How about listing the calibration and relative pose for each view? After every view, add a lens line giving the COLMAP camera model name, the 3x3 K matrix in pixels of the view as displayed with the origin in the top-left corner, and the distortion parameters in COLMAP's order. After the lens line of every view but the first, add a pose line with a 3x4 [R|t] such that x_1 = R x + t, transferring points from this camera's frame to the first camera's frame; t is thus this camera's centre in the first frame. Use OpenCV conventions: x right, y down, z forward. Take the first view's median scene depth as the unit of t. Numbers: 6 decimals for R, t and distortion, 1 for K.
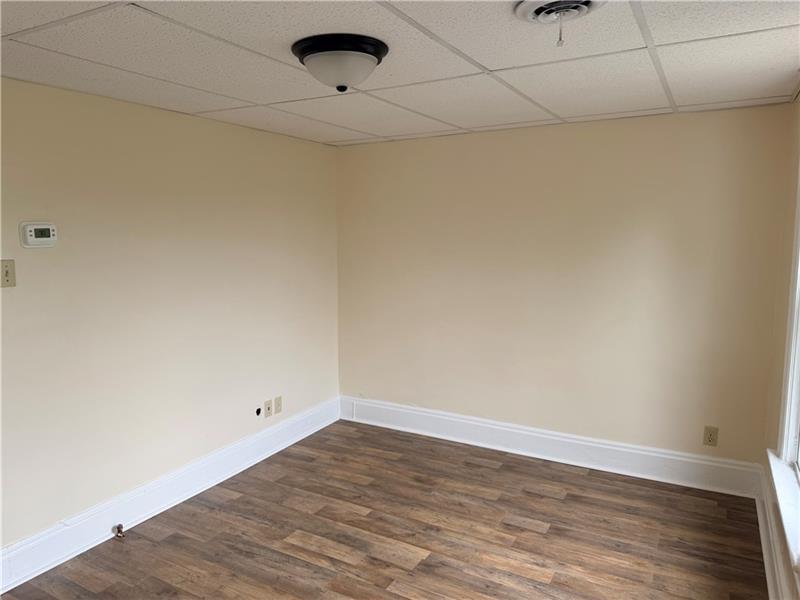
lens RADIAL K [[555.8, 0, 404.4], [0, 555.8, 292.6], [0, 0, 1]] dist [0.005863, -0.018661]
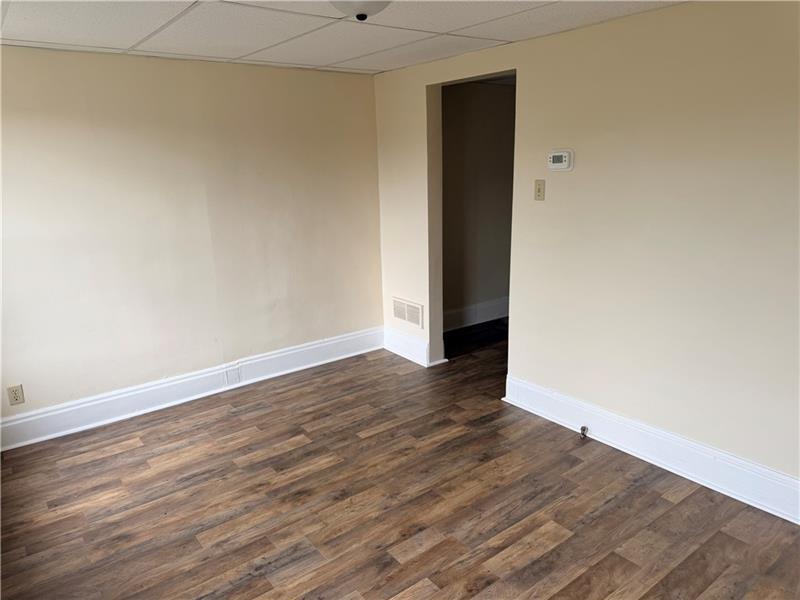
lens RADIAL K [[555.8, 0, 399.0], [0, 555.8, 303.0], [0, 0, 1]] dist [0.005863, -0.018661]
pose [[-0.406539, 0.238163, -0.882045, 0.622324], [-0.072428, 0.953986, 0.290971, -0.129837], [0.910758, 0.182176, -0.370583, 1.136766]]
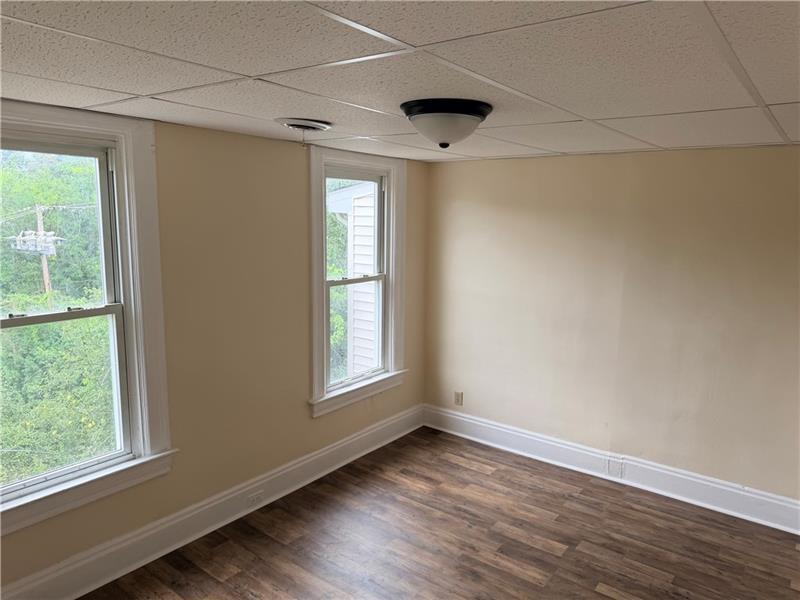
lens RADIAL K [[555.8, 0, 395.9], [0, 555.8, 301.8], [0, 0, 1]] dist [0.005863, -0.018661]
pose [[-0.989390, -0.046087, 0.137780, 0.164756], [-0.008644, 0.965346, 0.260830, -0.209175], [-0.145027, 0.256871, -0.955502, 1.398646]]
